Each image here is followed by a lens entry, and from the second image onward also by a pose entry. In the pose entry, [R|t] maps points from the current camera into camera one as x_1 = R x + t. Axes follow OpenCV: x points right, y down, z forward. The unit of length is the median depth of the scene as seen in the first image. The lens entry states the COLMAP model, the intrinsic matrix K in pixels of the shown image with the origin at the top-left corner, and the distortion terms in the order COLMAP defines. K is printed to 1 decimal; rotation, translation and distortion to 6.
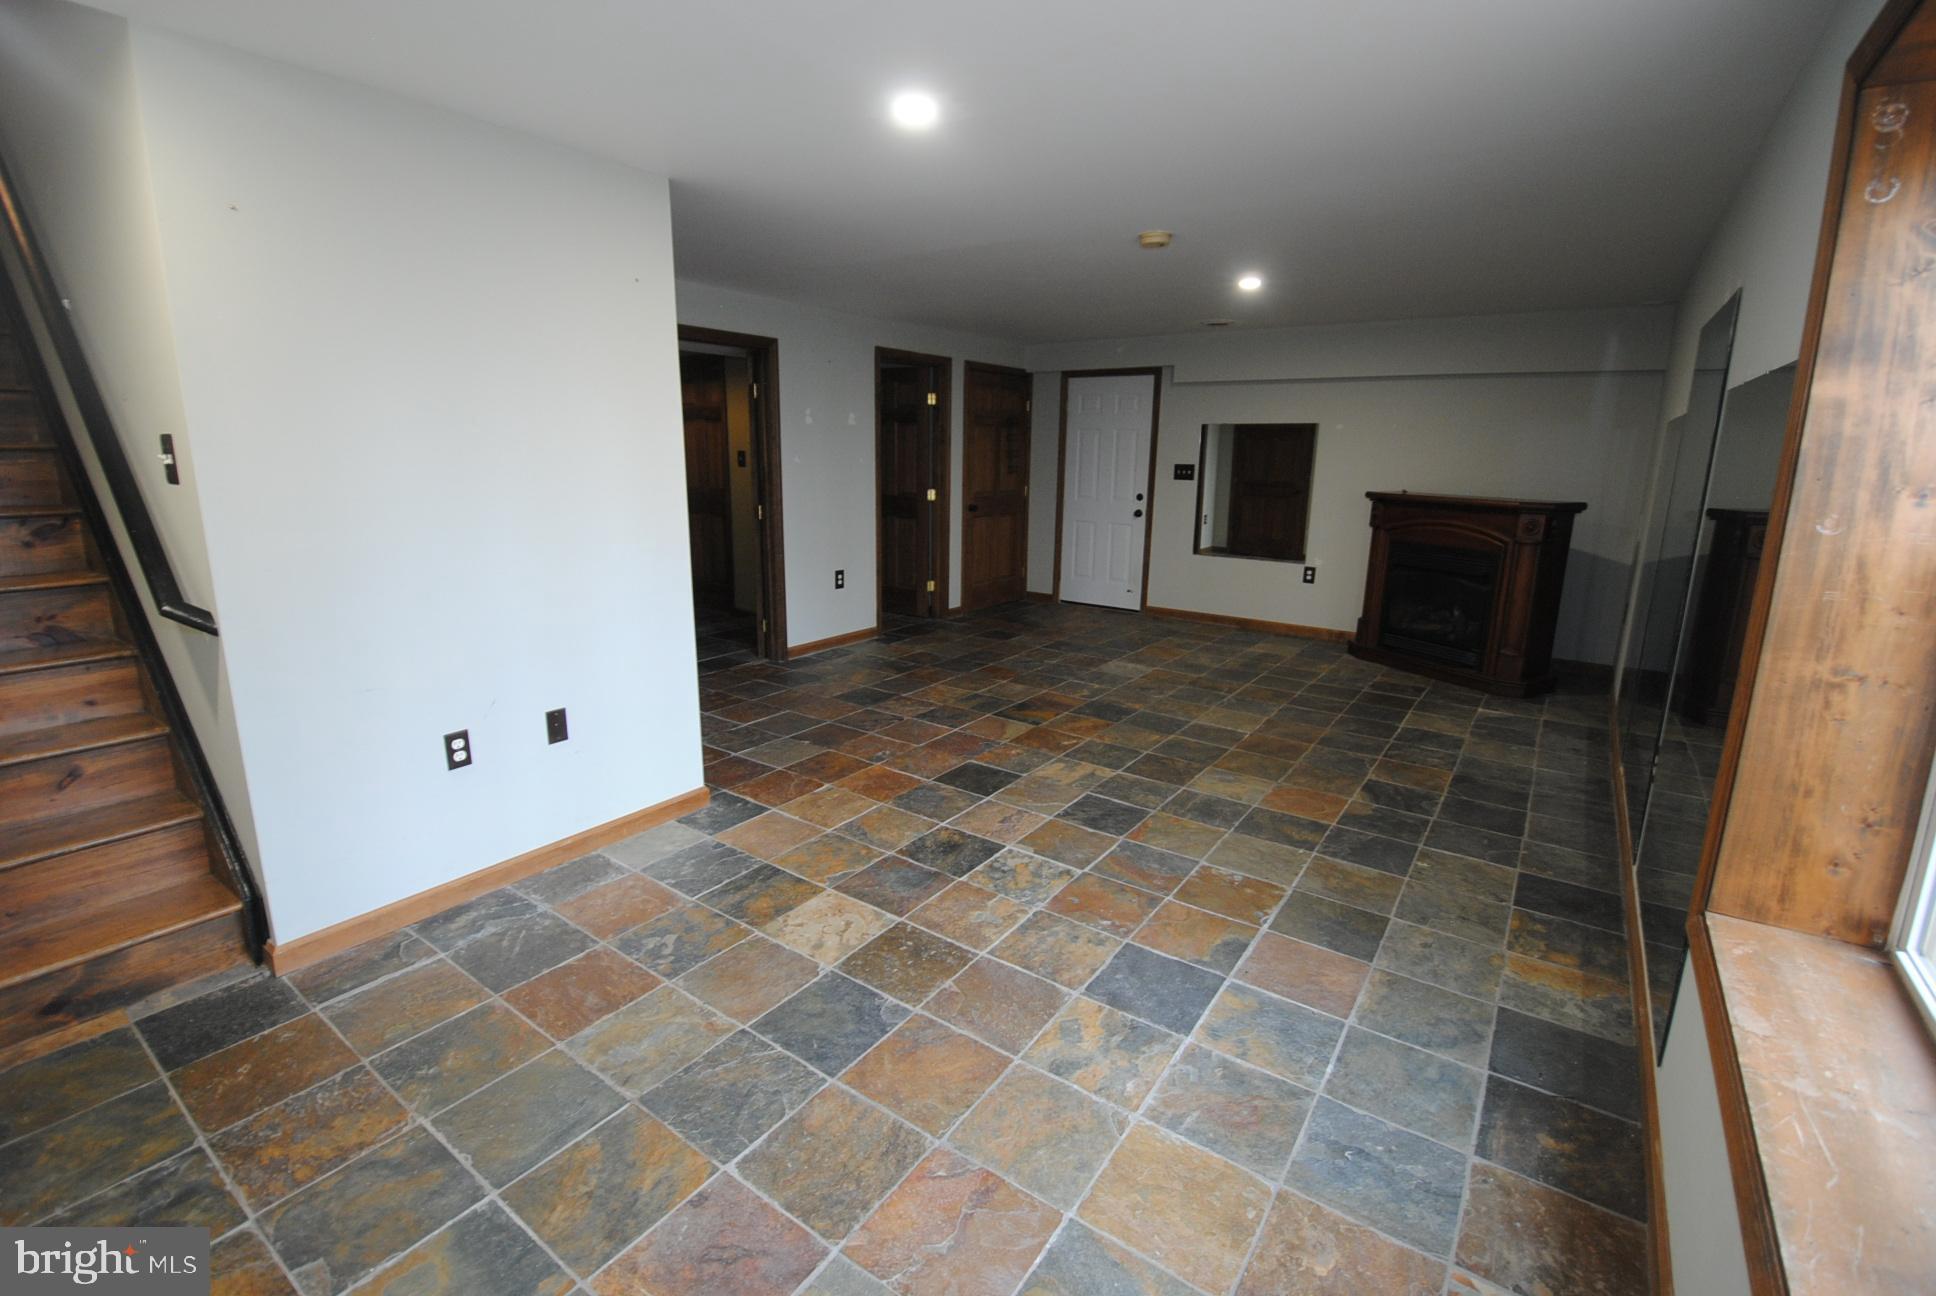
lens RADIAL K [[848.8, 0, 972.6], [0, 848.8, 628.9], [0, 0, 1]] dist [0.019932, -0.027398]
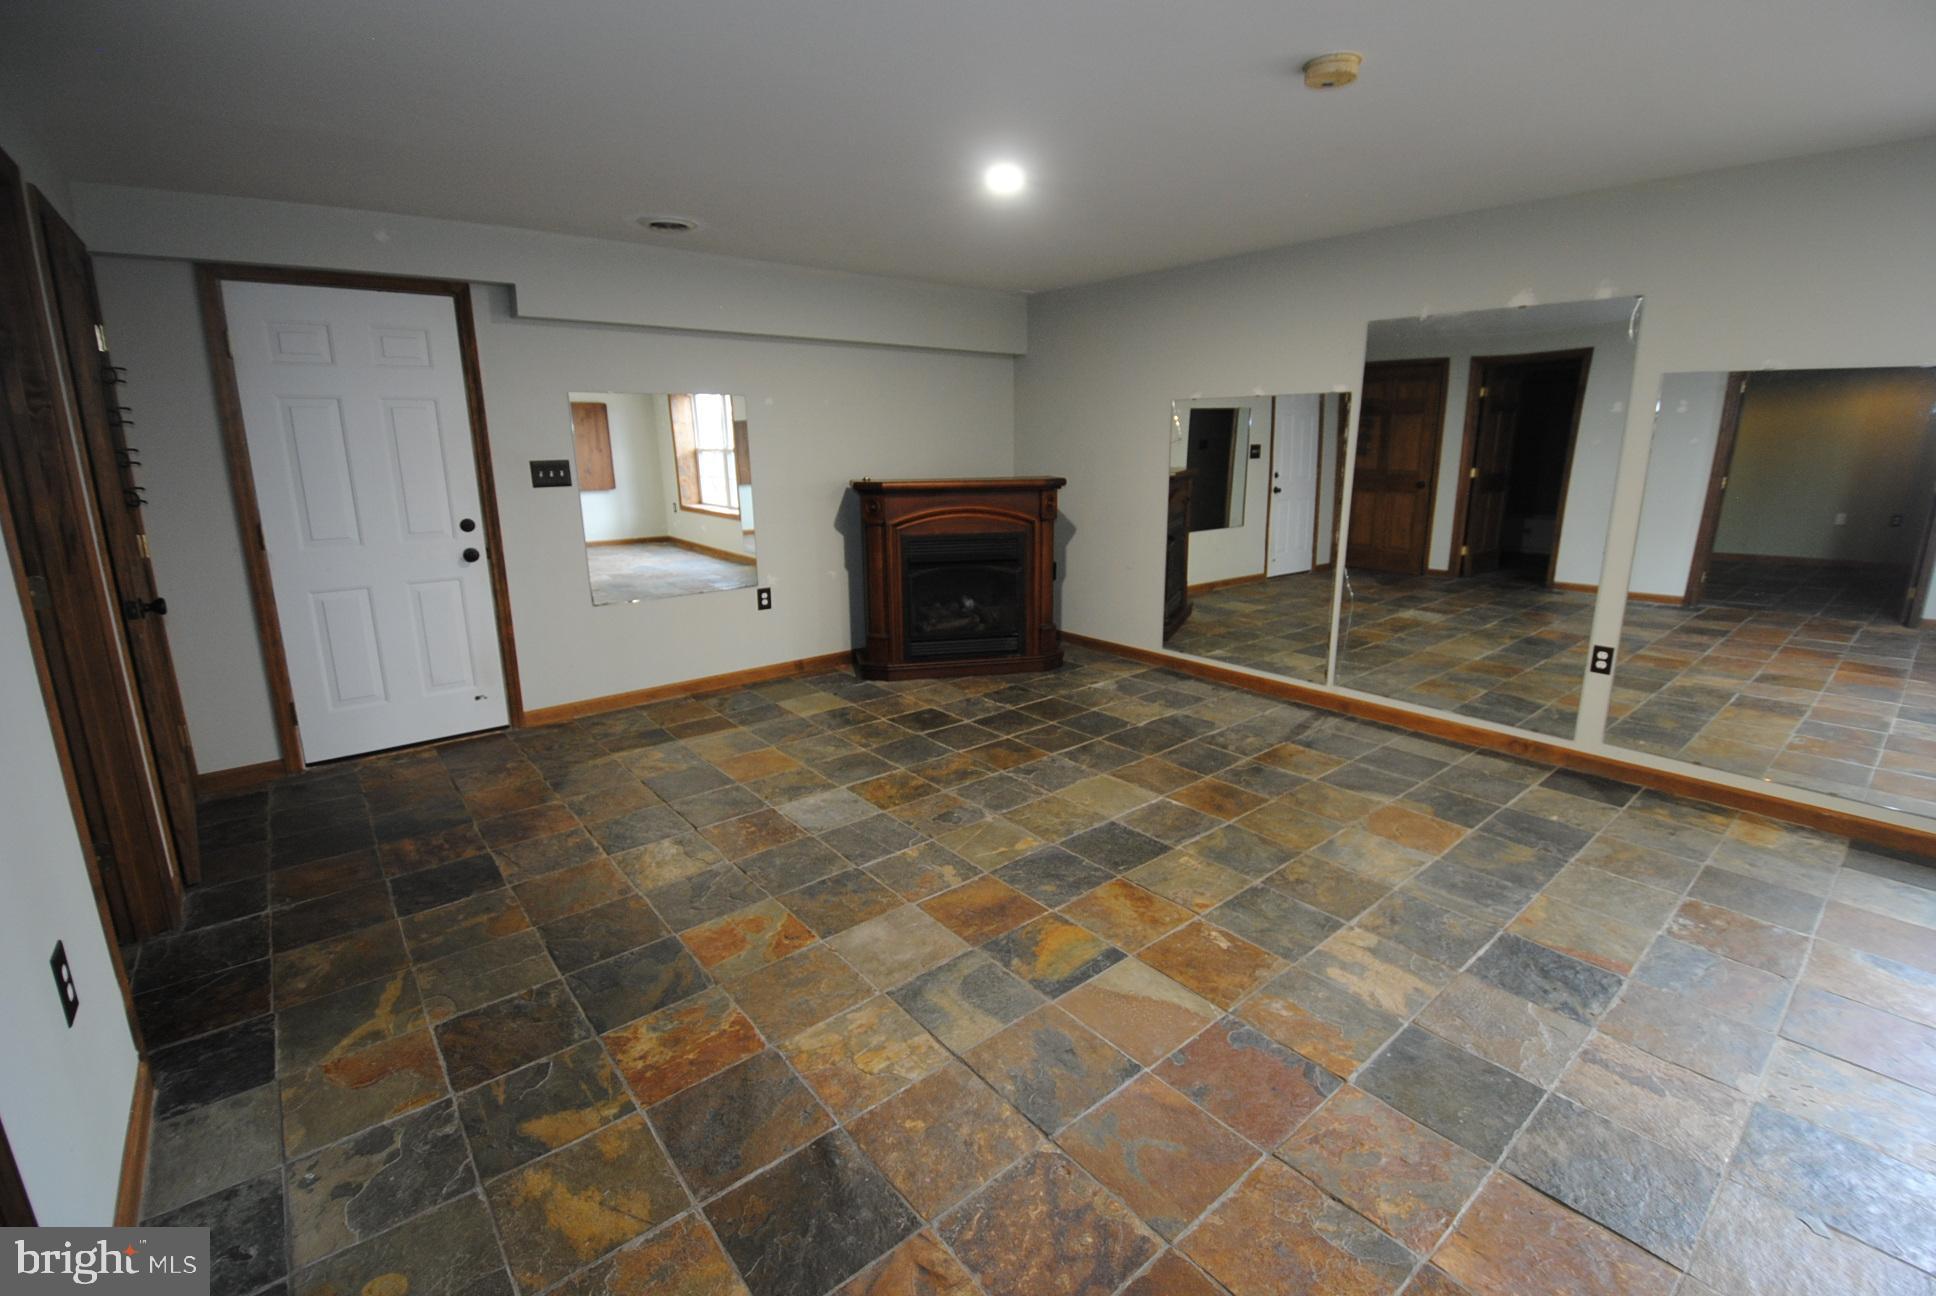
lens RADIAL K [[841.3, 0, 971.1], [0, 841.3, 639.1], [0, 0, 1]] dist [0.011866, -0.020370]
pose [[0.262644, -0.242588, 0.933900, -0.407736], [0.215137, 0.958238, 0.188406, -0.201807], [-0.940603, 0.151433, 0.303865, 0.936480]]
